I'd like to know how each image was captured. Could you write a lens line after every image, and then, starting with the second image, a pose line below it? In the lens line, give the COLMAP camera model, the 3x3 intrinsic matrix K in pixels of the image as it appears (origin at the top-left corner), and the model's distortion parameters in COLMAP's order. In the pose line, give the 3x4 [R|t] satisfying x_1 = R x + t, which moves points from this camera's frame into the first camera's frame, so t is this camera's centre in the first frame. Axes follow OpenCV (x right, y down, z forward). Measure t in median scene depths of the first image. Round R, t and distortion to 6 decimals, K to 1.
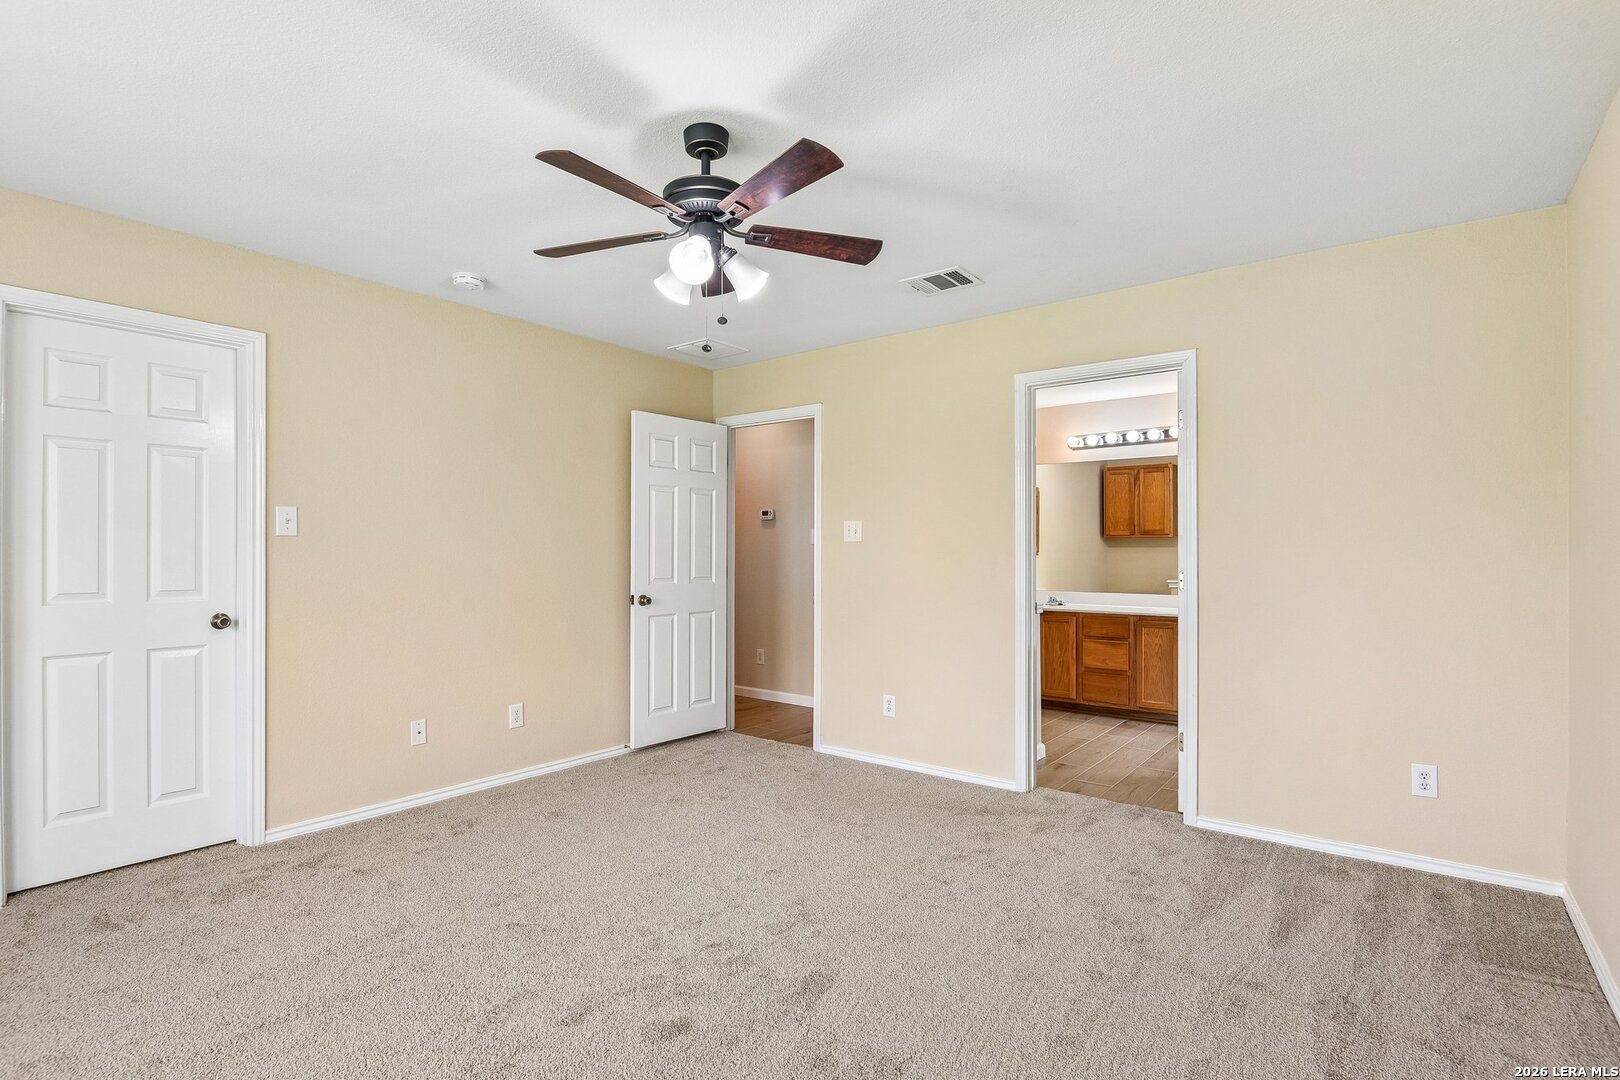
lens RADIAL K [[748.7, 0, 812.9], [0, 748.7, 543.5], [0, 0, 1]] dist [0.001369, -0.000726]
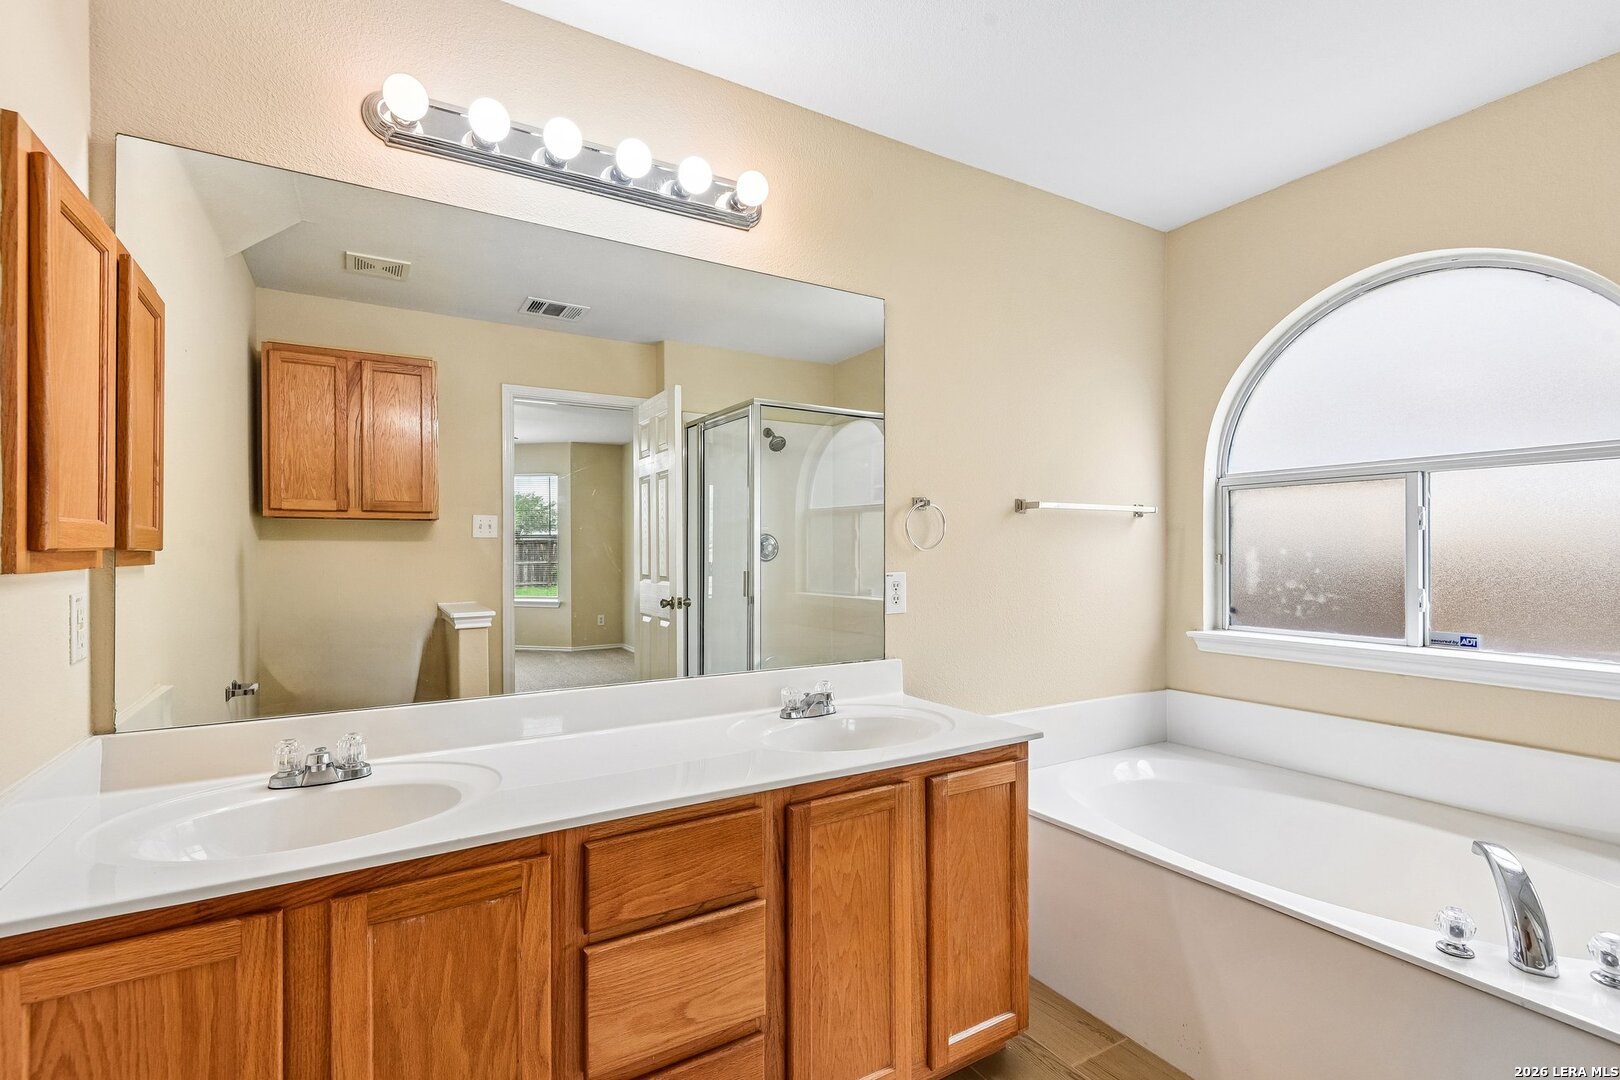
lens RADIAL K [[748.7, 0, 813.2], [0, 748.7, 545.3], [0, 0, 1]] dist [0.001369, -0.000726]
pose [[0.355190, 0.008494, 0.934756, 0.126443], [-0.011771, 0.999920, -0.004614, 0.007114], [-0.934720, -0.009364, 0.355261, 0.607548]]
